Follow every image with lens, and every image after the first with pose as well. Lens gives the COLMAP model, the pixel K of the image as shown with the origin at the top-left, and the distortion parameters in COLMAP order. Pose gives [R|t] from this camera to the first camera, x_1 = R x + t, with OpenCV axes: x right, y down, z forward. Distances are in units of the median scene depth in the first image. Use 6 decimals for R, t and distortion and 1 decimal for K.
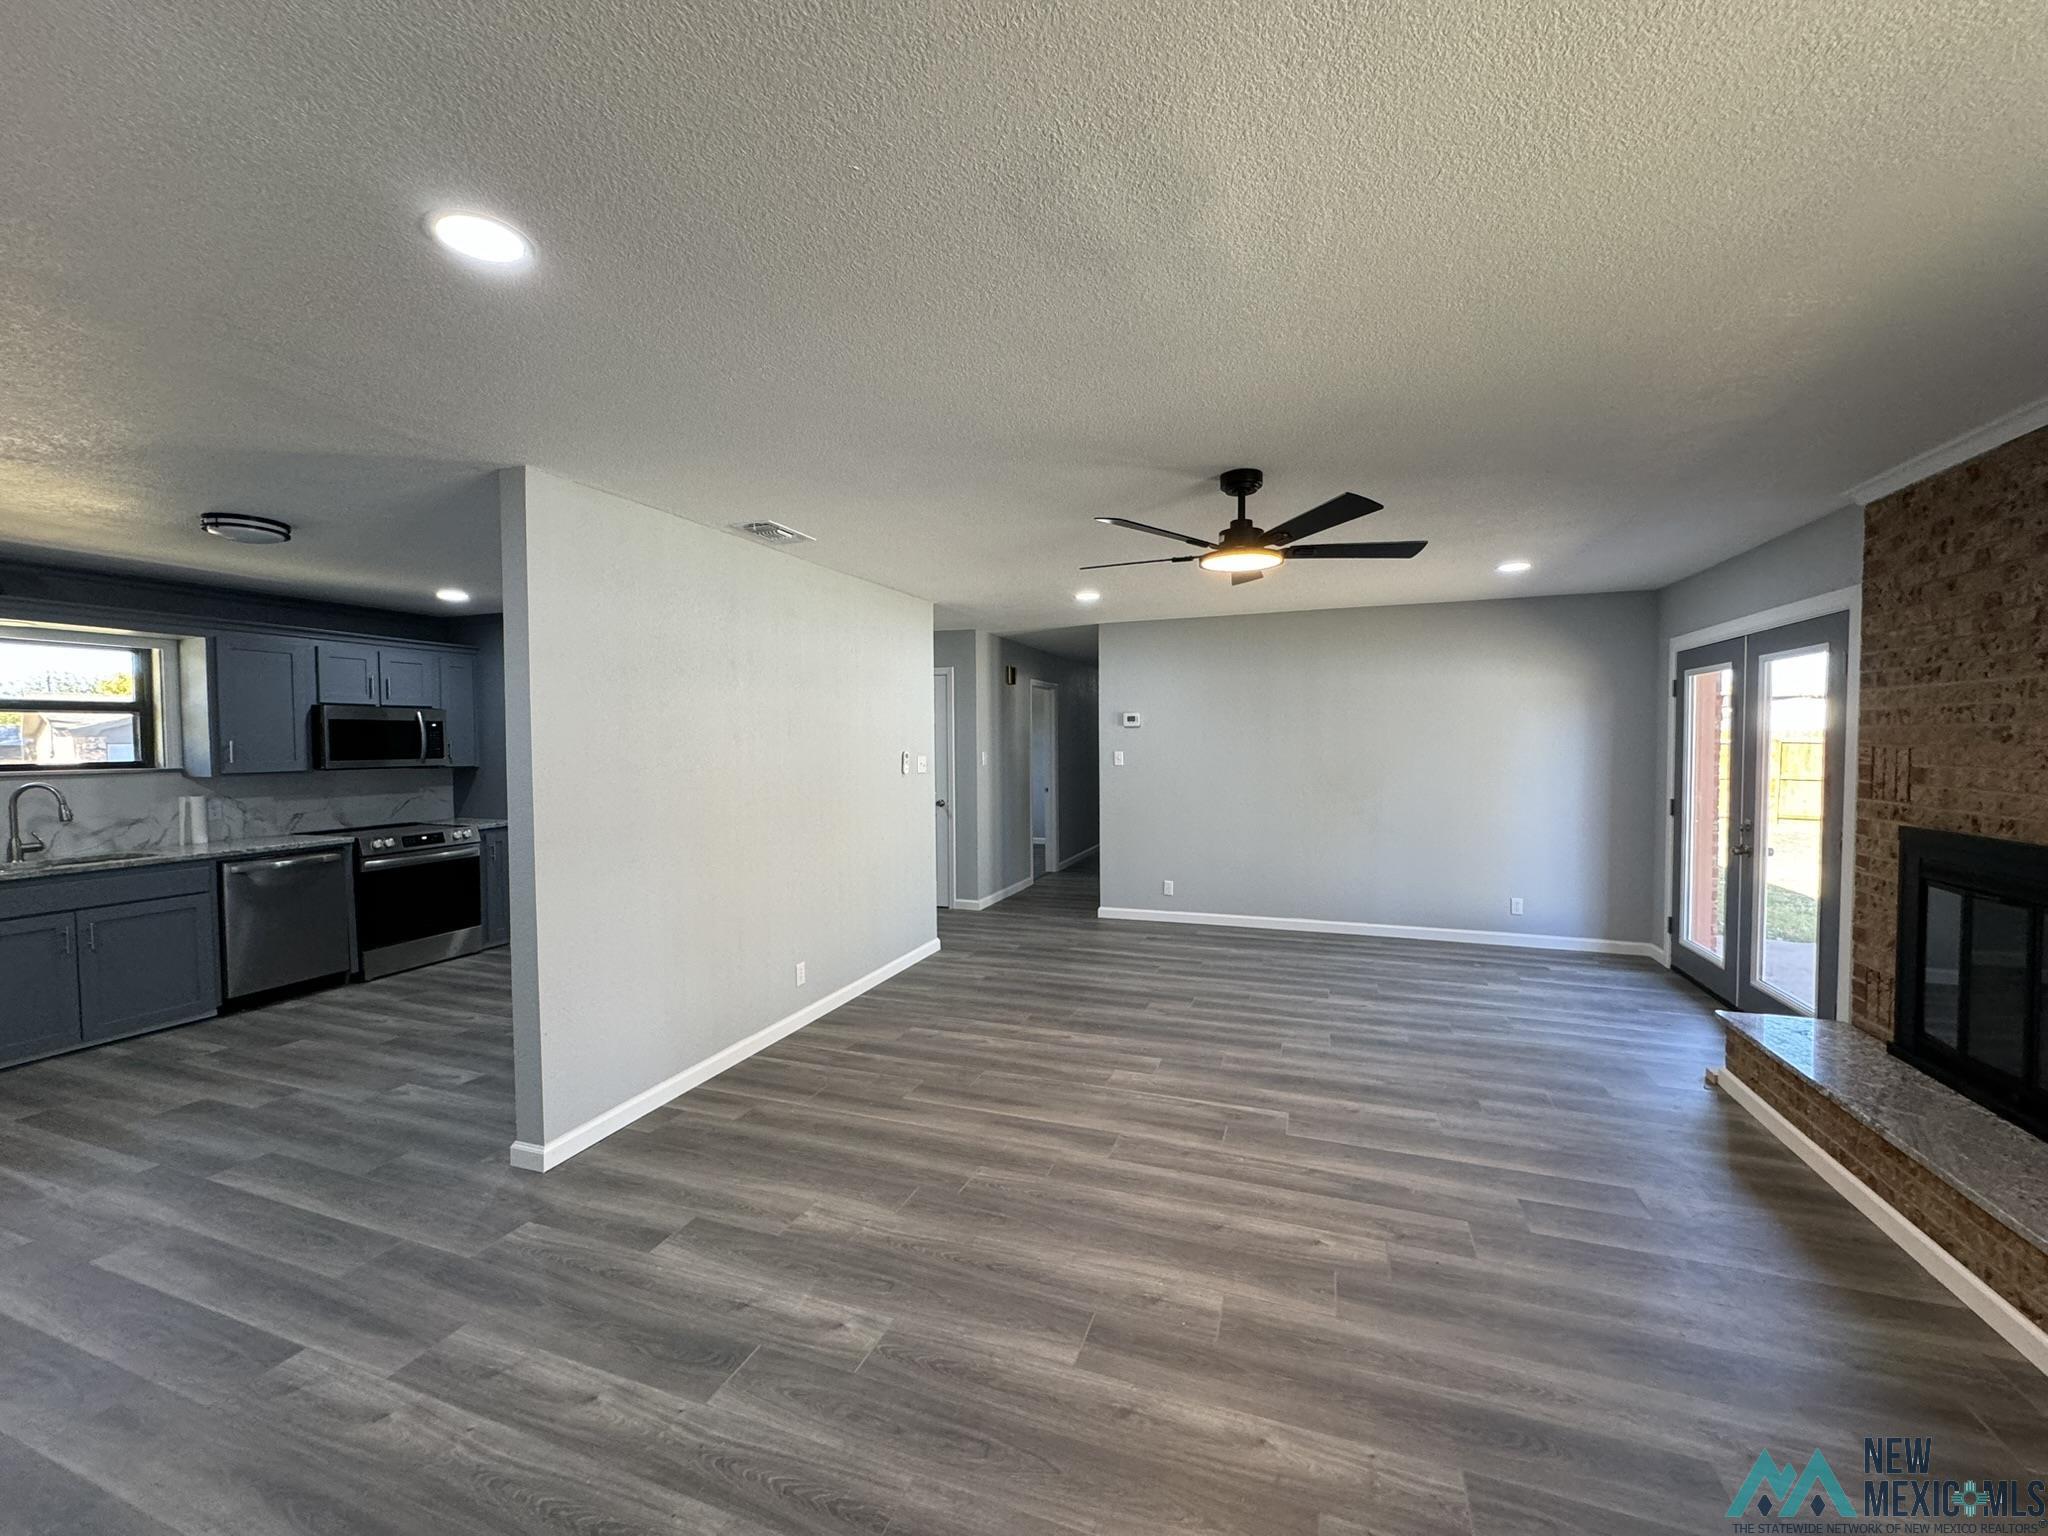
lens RADIAL K [[813.2, 0, 1027.5], [0, 813.2, 767.7], [0, 0, 1]] dist [-0.000373, 0.000202]
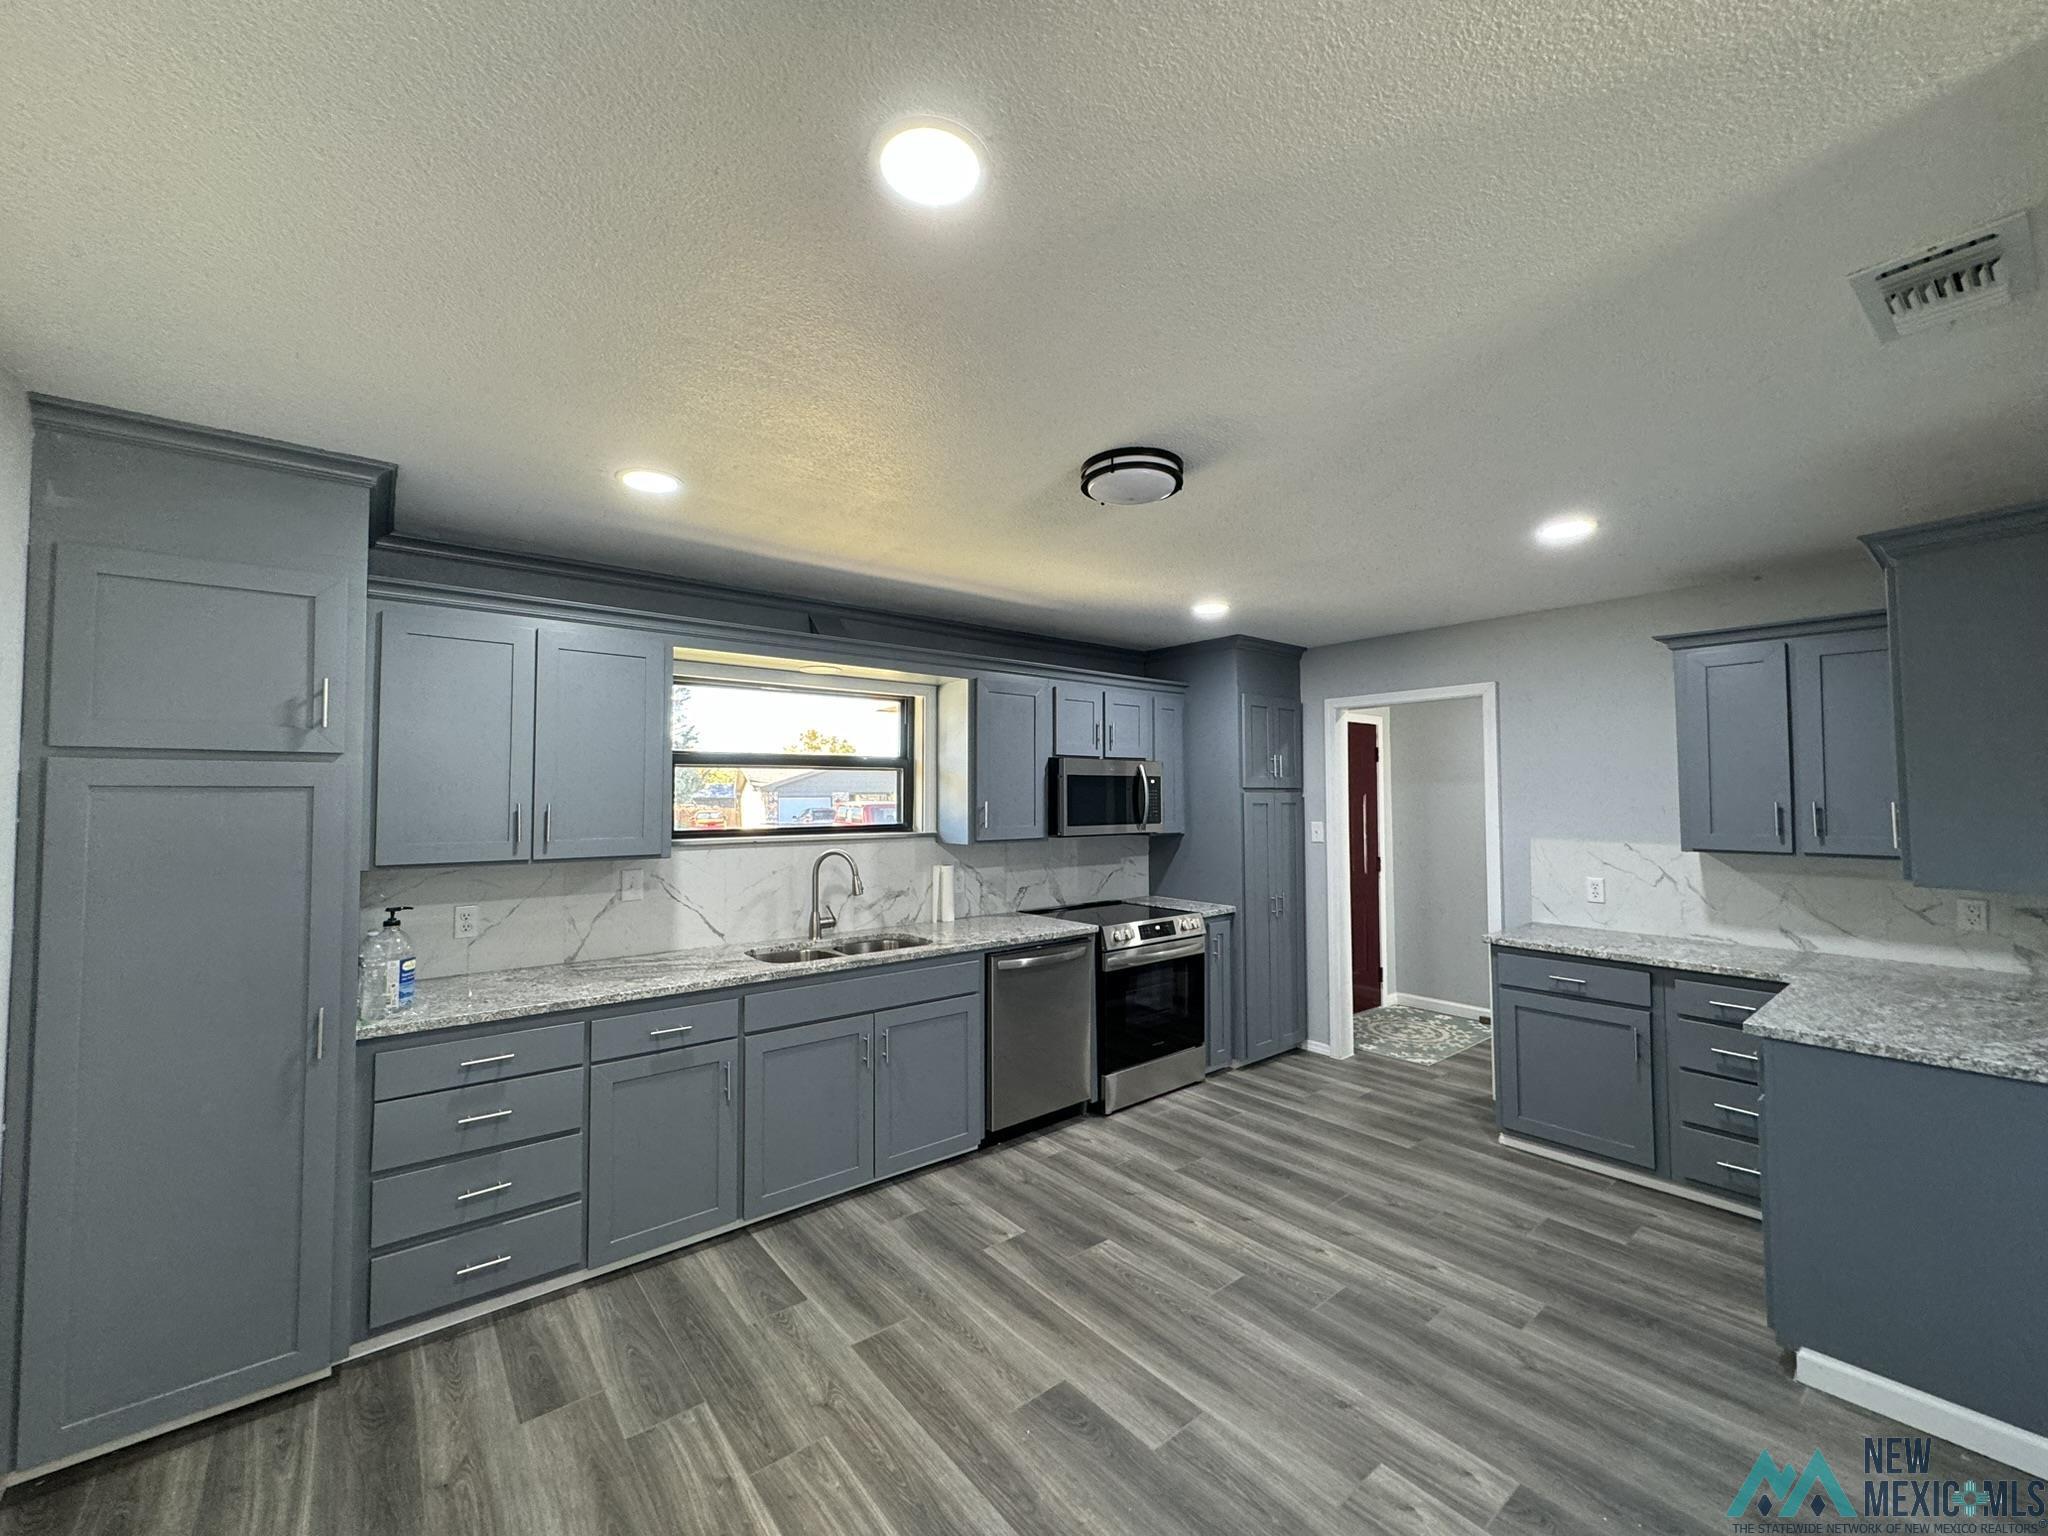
lens RADIAL K [[813.2, 0, 1026.2], [0, 813.2, 769.0], [0, 0, 1]] dist [-0.000373, 0.000202]
pose [[0.858677, -0.014012, -0.512325, -0.585111], [-0.020092, 0.997938, -0.060967, -0.018293], [0.512123, 0.062645, 0.856625, 0.346704]]
